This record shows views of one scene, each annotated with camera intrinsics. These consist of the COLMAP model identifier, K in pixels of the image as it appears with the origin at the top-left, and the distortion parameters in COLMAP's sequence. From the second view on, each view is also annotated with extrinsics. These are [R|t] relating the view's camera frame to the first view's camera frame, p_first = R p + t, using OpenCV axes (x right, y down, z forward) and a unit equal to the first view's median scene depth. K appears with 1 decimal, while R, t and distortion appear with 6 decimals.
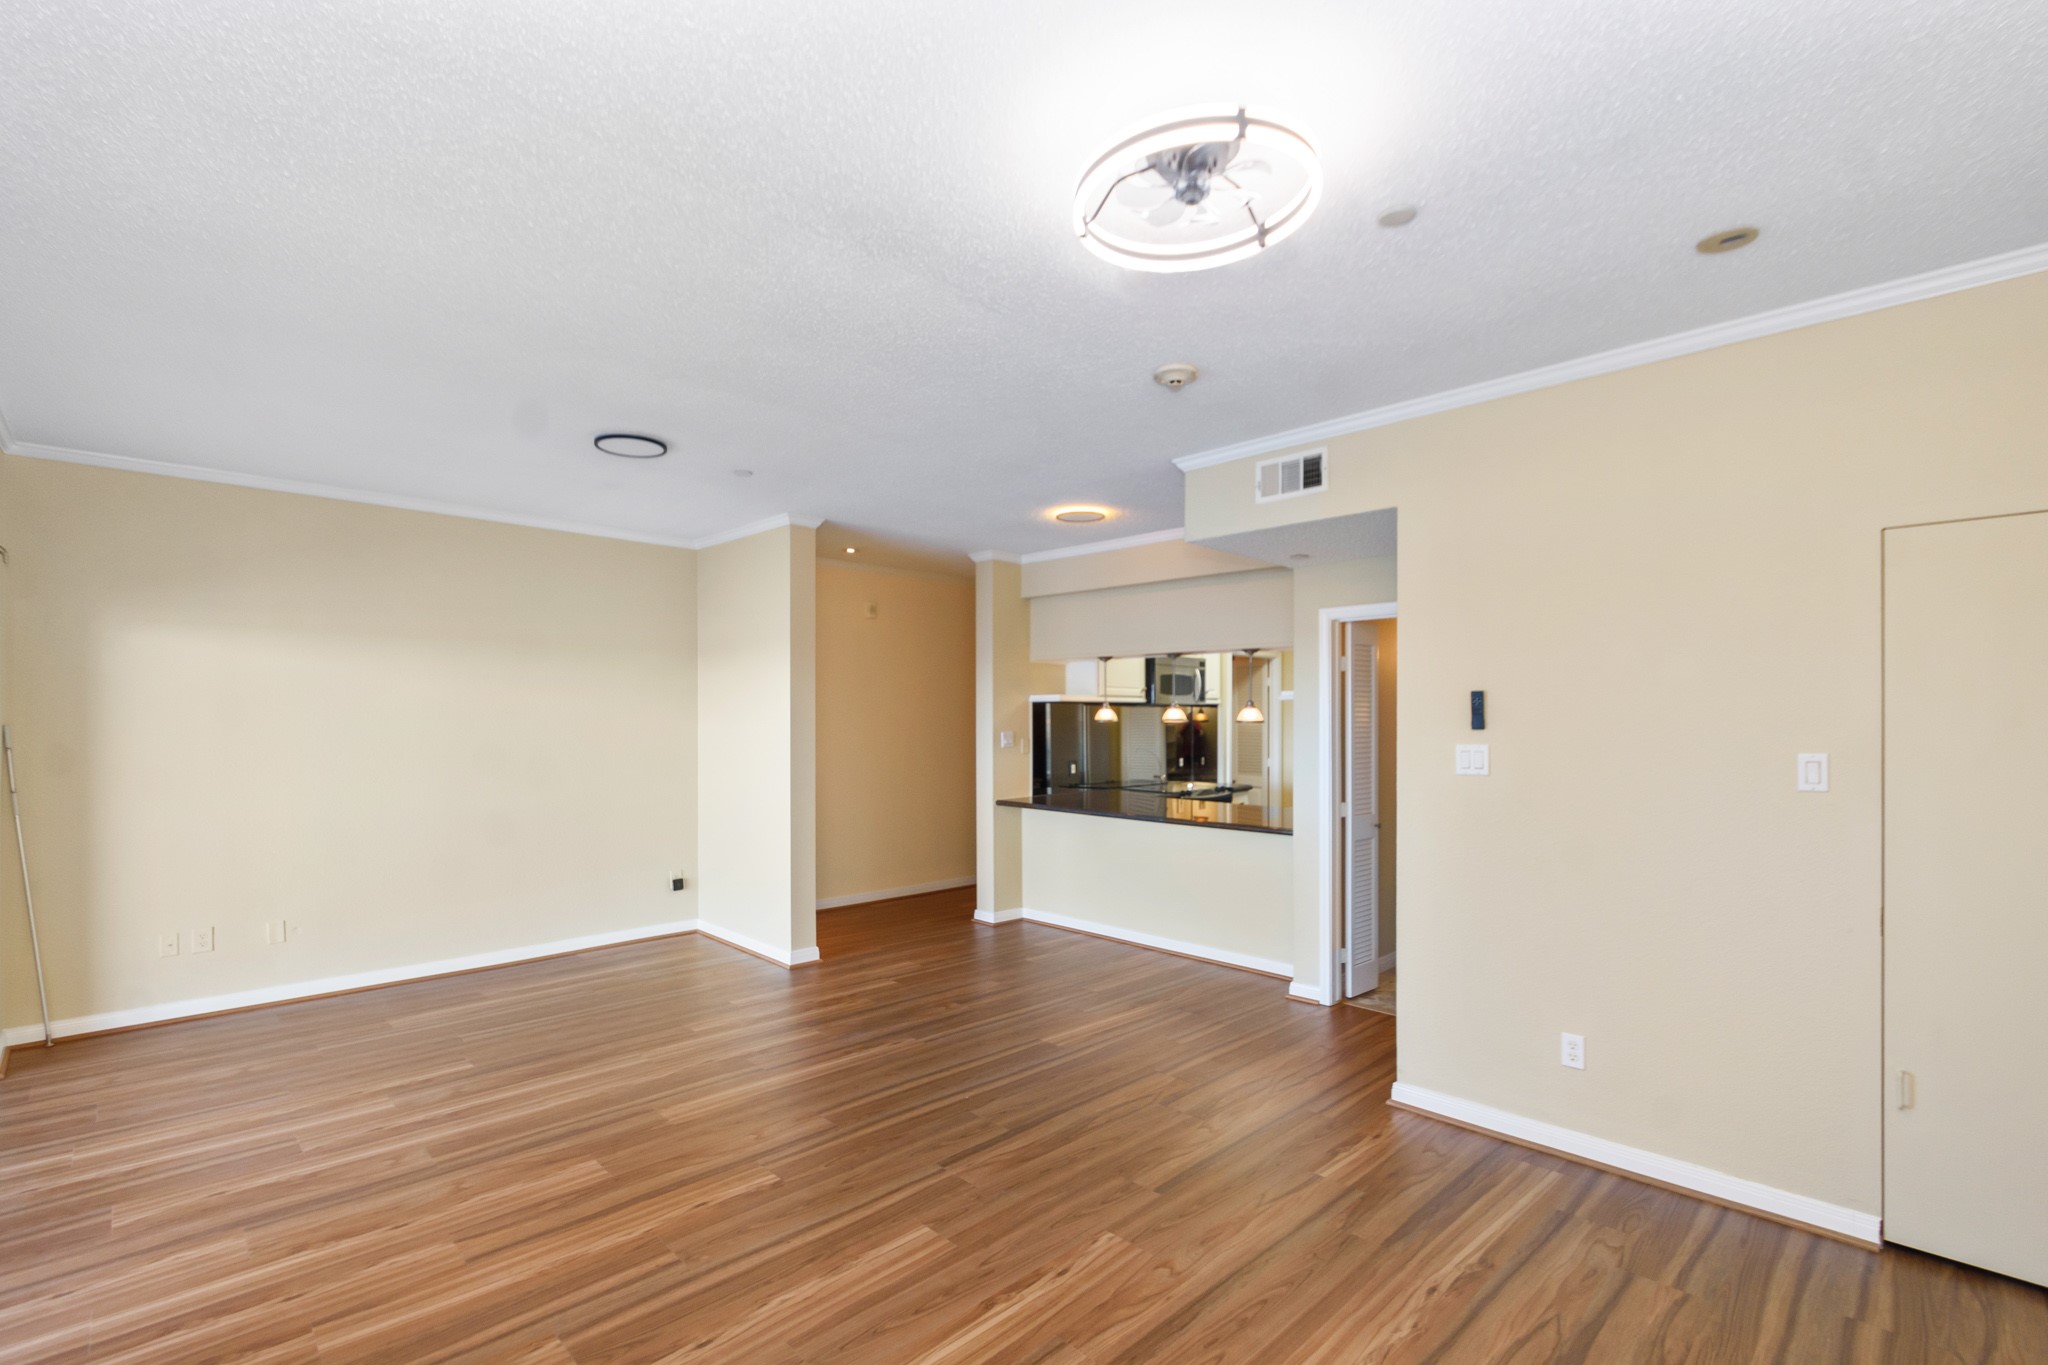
lens RADIAL K [[924.1, 0, 1021.5], [0, 924.1, 714.3], [0, 0, 1]] dist [-0.000541, -0.000227]
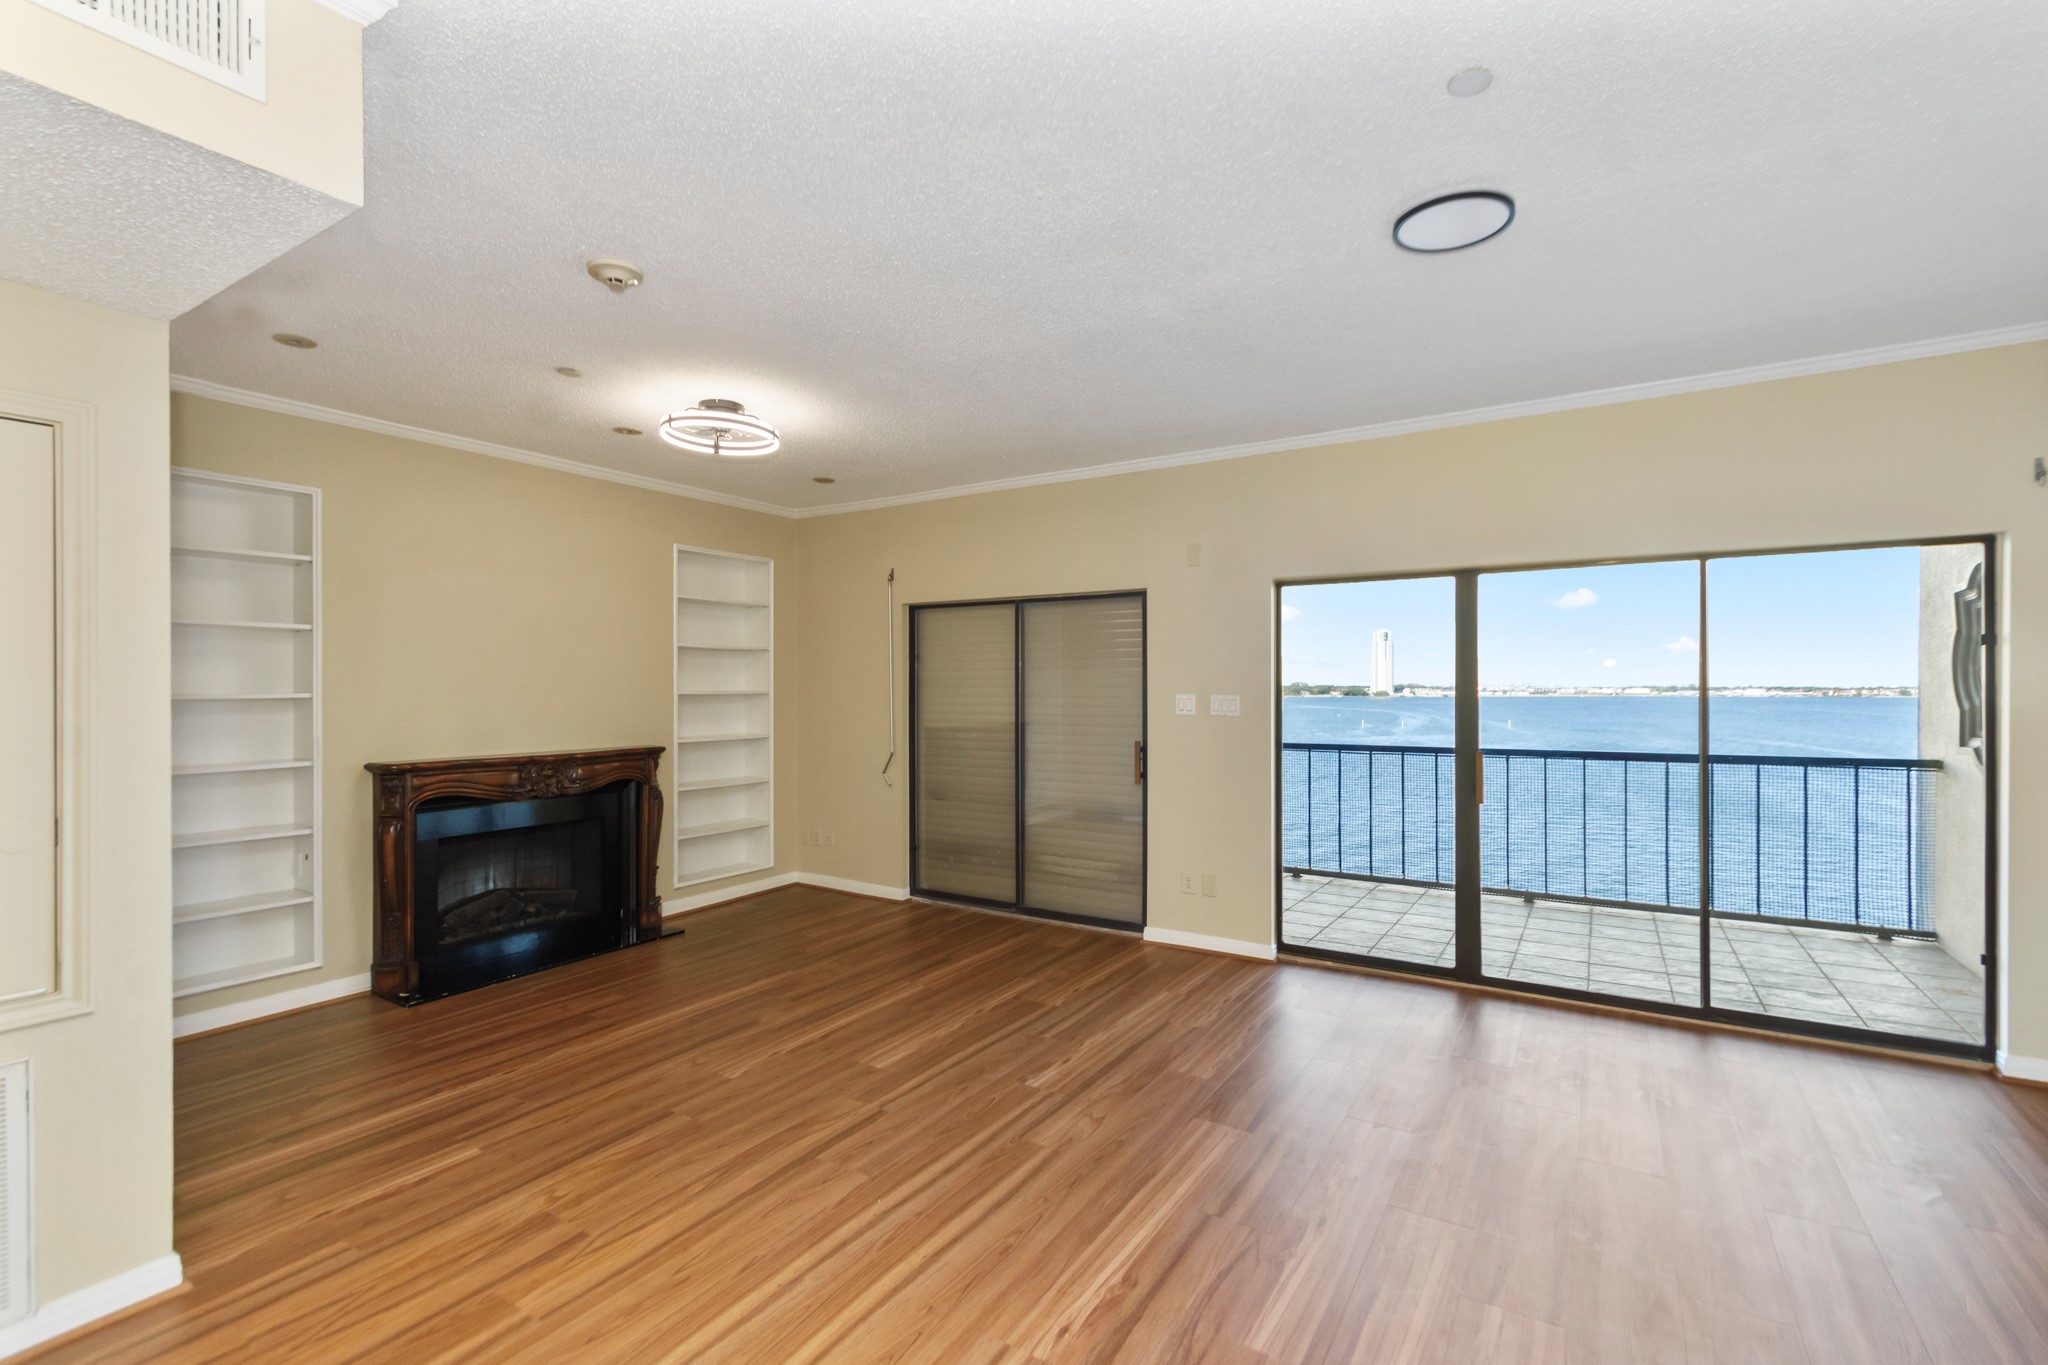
lens RADIAL K [[902.7, 0, 1024.0], [0, 902.7, 682.5], [0, 0, 1]] dist [0.000935, 0.000079]
pose [[-0.972867, 0.003430, -0.231339, -0.008605], [0.005216, 0.999961, -0.007110, 0.023380], [0.231305, -0.008124, -0.972847, 1.870301]]
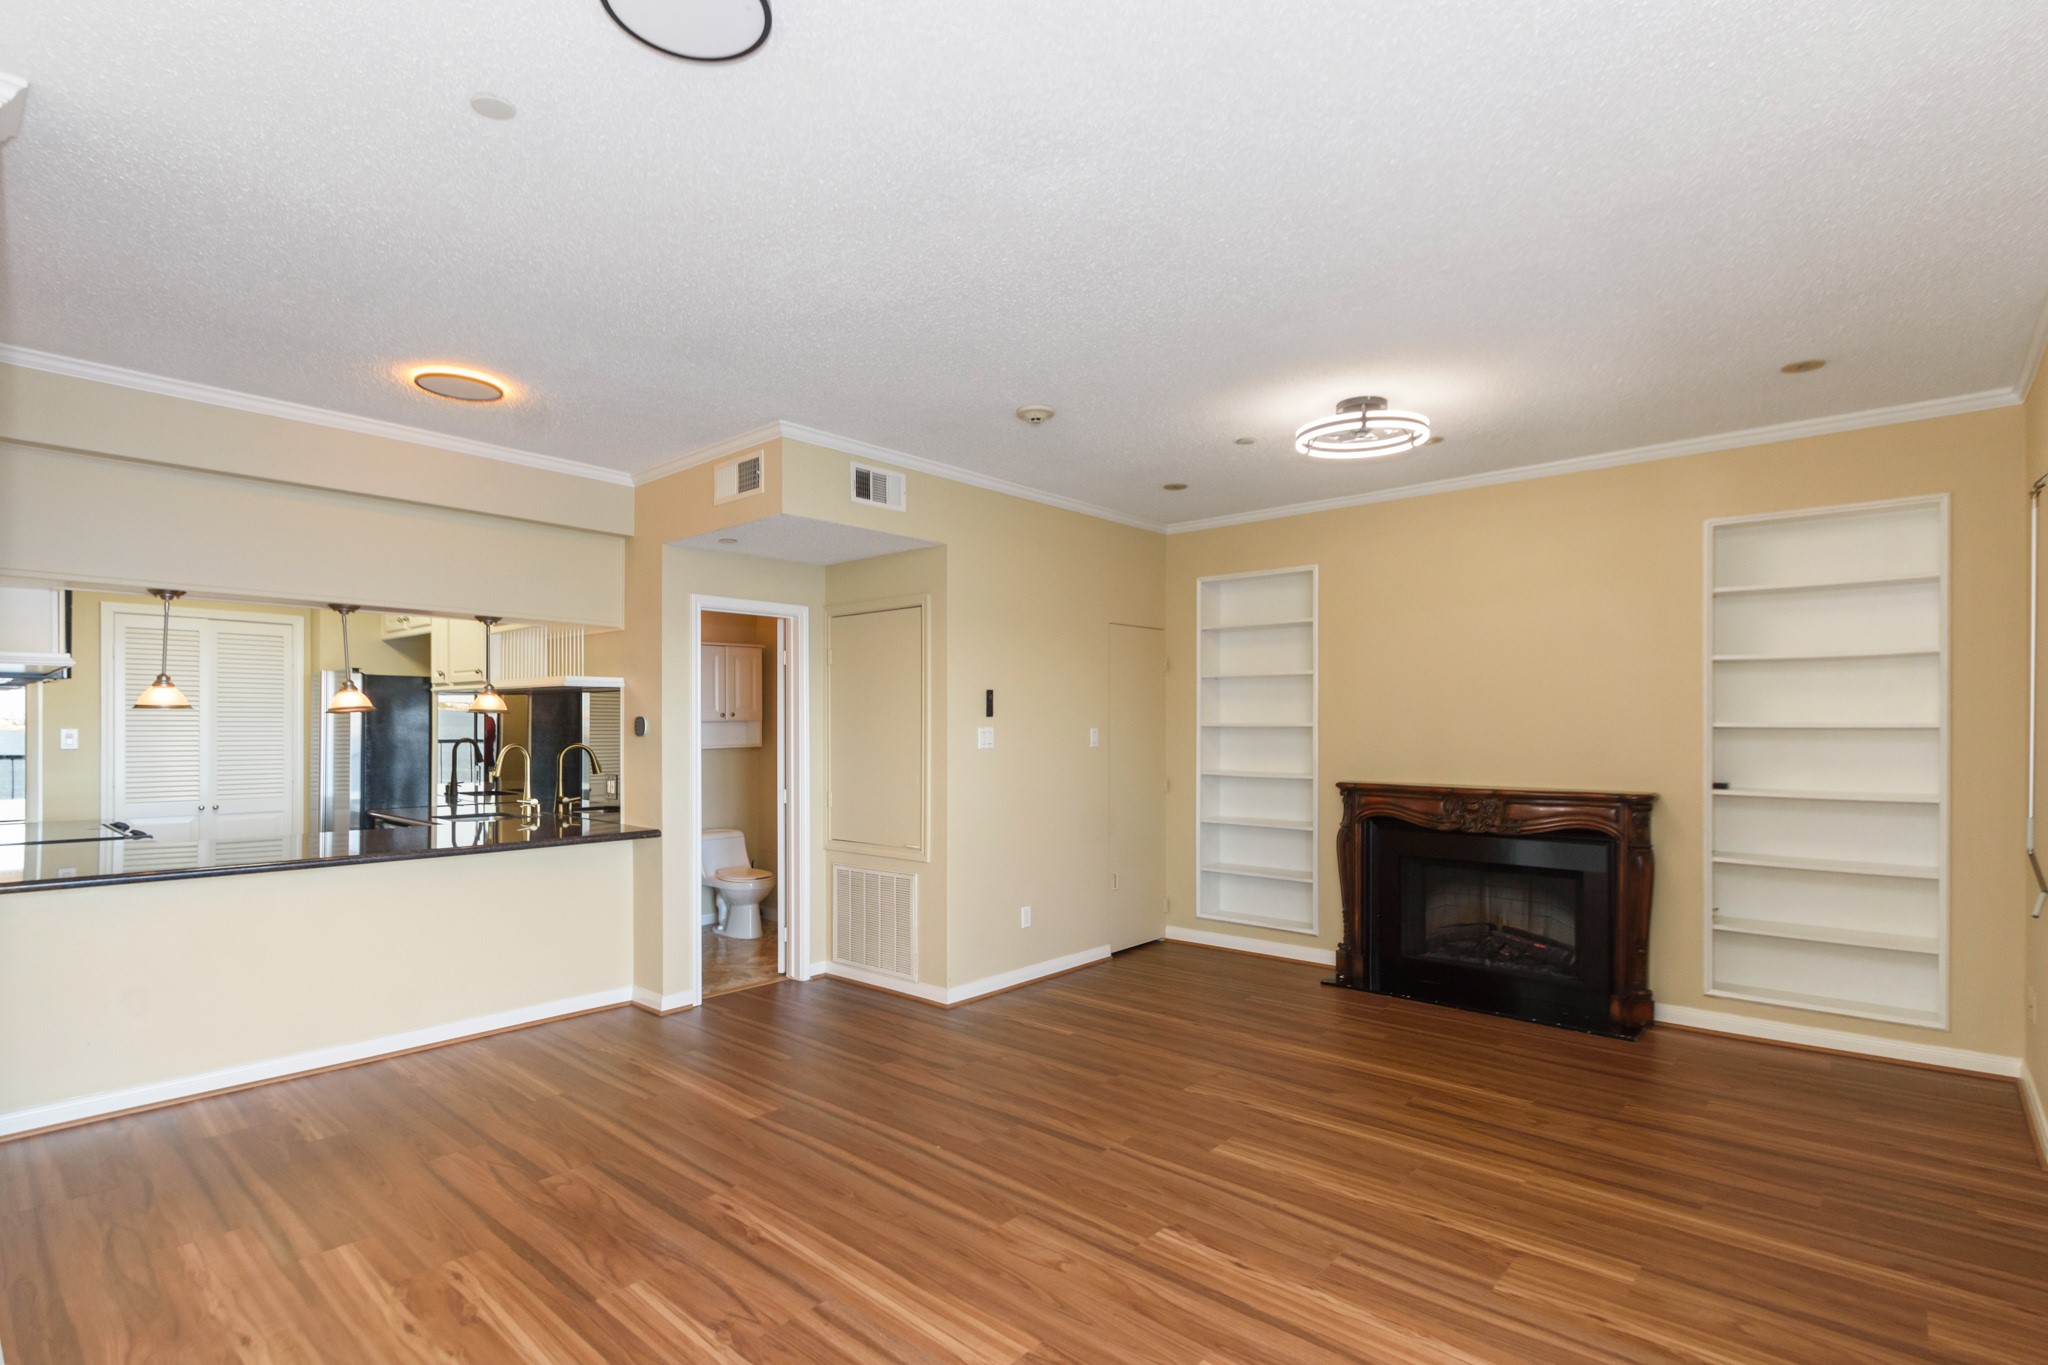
lens RADIAL K [[987.1, 0, 1015.5], [0, 987.1, 723.0], [0, 0, 1]] dist [0.001906, 0.000222]
pose [[-0.072151, 0.003973, 0.997386, -1.060433], [-0.003369, 0.999985, -0.004227, 0.033123], [-0.997388, -0.003665, -0.072137, 1.092859]]
